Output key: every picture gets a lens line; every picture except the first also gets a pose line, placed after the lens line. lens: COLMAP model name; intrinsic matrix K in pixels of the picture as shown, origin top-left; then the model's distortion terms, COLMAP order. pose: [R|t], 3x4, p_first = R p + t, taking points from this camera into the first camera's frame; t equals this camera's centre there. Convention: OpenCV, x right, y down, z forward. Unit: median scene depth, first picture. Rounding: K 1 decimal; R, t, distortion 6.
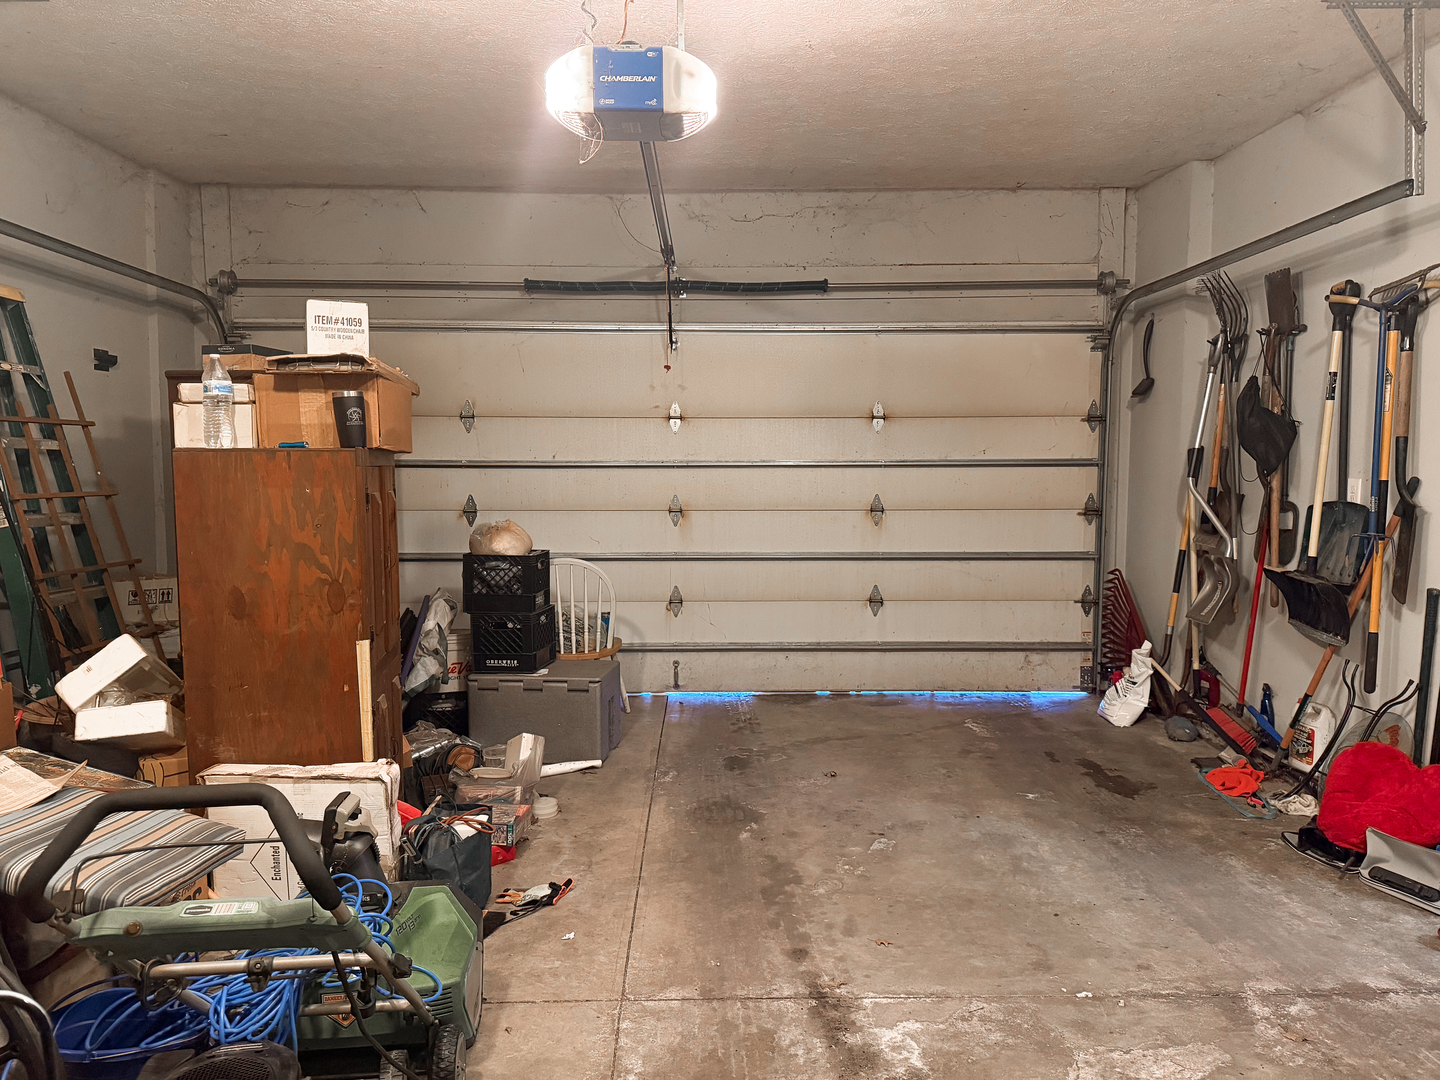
lens RADIAL K [[984.4, 0, 720.0], [0, 984.4, 540.0], [0, 0, 1]] dist [0.053191, -0.052504]
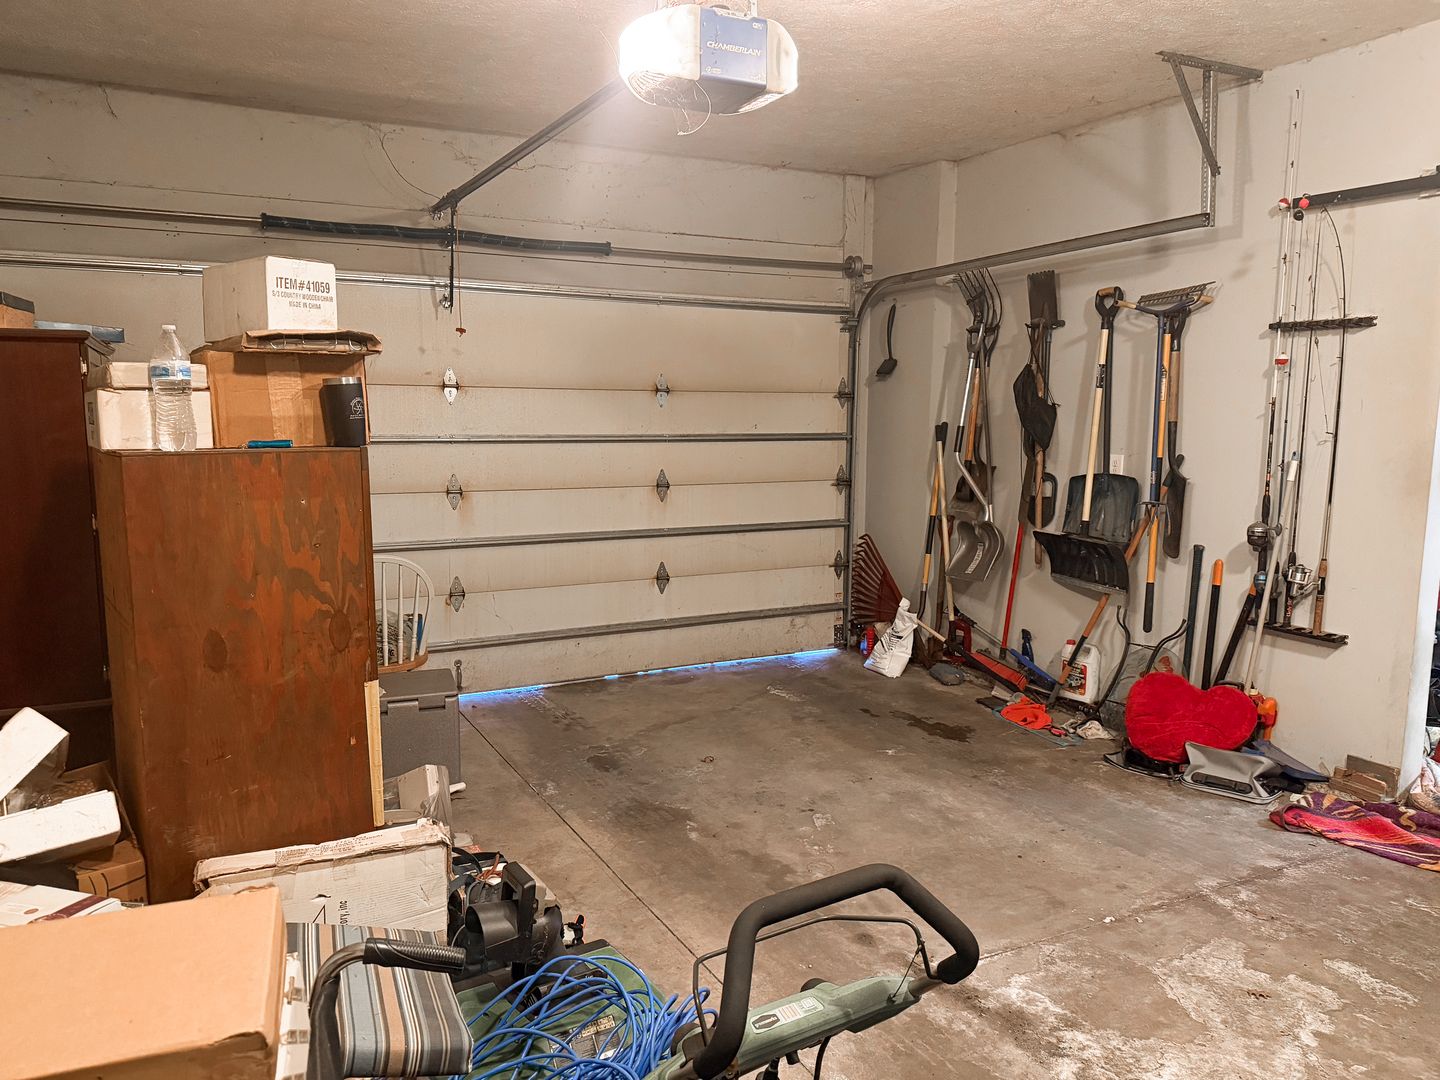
lens RADIAL K [[1031.5, 0, 720.0], [0, 1031.5, 540.0], [0, 0, 1]] dist [0.116421, -0.162609]
pose [[0.900853, -0.050307, 0.431200, -0.336394], [0.032804, 0.998312, 0.047936, -0.034201], [-0.432883, -0.029038, 0.900982, 0.069255]]
